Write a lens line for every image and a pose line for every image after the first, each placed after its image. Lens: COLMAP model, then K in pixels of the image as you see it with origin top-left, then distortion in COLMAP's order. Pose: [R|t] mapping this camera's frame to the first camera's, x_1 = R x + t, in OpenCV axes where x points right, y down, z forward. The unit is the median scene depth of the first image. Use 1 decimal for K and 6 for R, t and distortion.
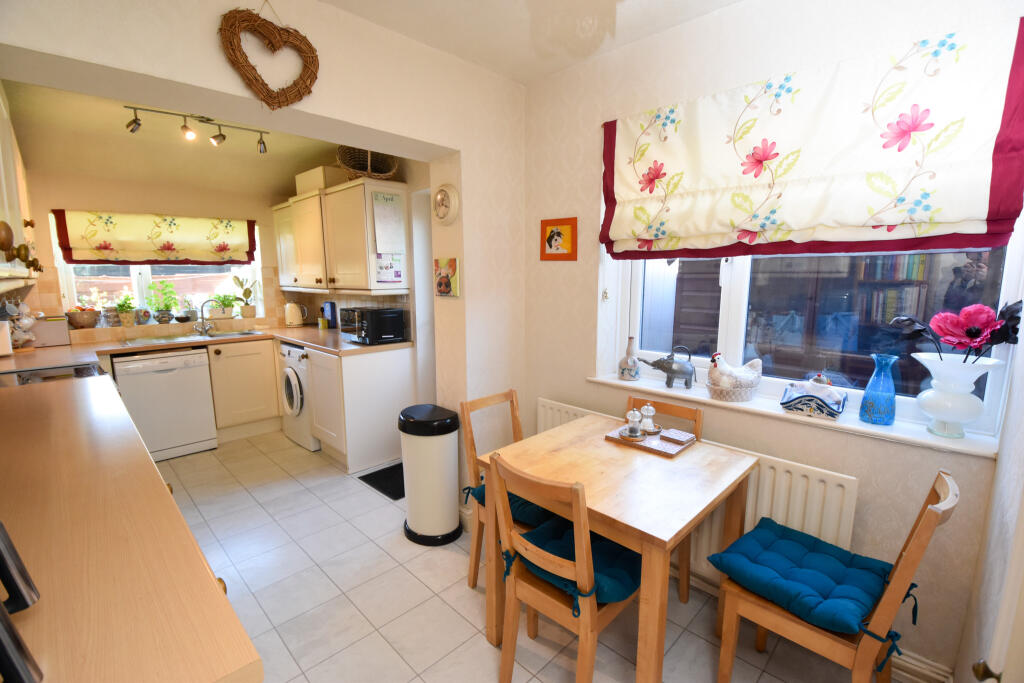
lens RADIAL K [[458.5, 0, 507.4], [0, 458.5, 347.0], [0, 0, 1]] dist [-0.005163, -0.001366]
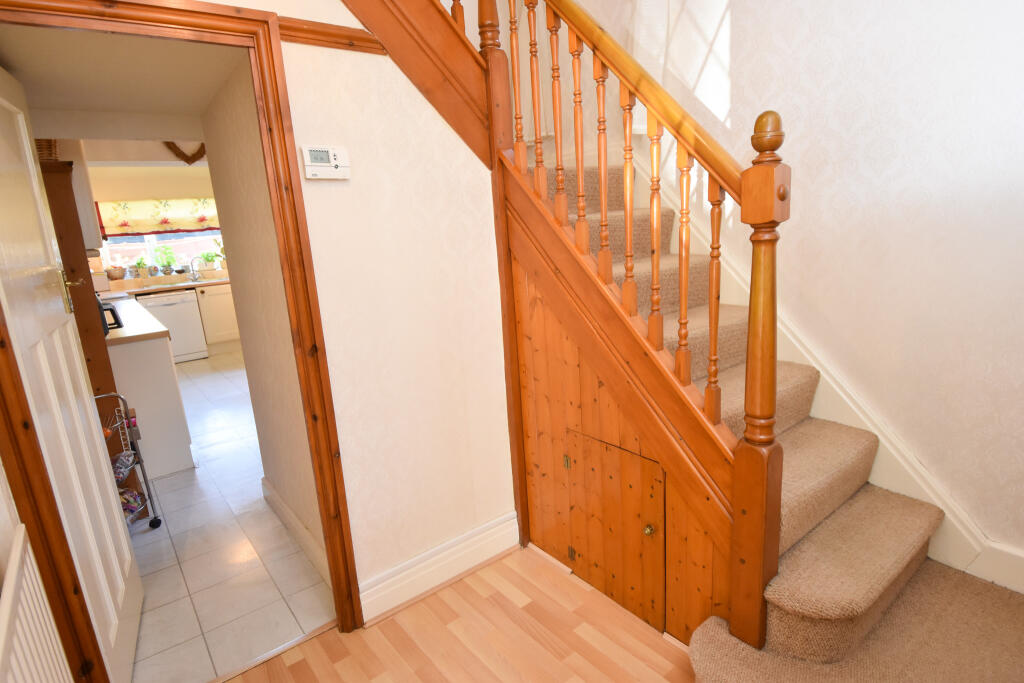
lens RADIAL K [[547.1, 0, 516.6], [0, 547.1, 342.7], [0, 0, 1]] dist [0.007462, 0.001494]
pose [[0.992829, -0.037387, -0.113550, 0.547986], [0.045574, 0.996478, 0.070386, 0.092548], [0.110518, -0.075057, 0.991036, -0.631614]]
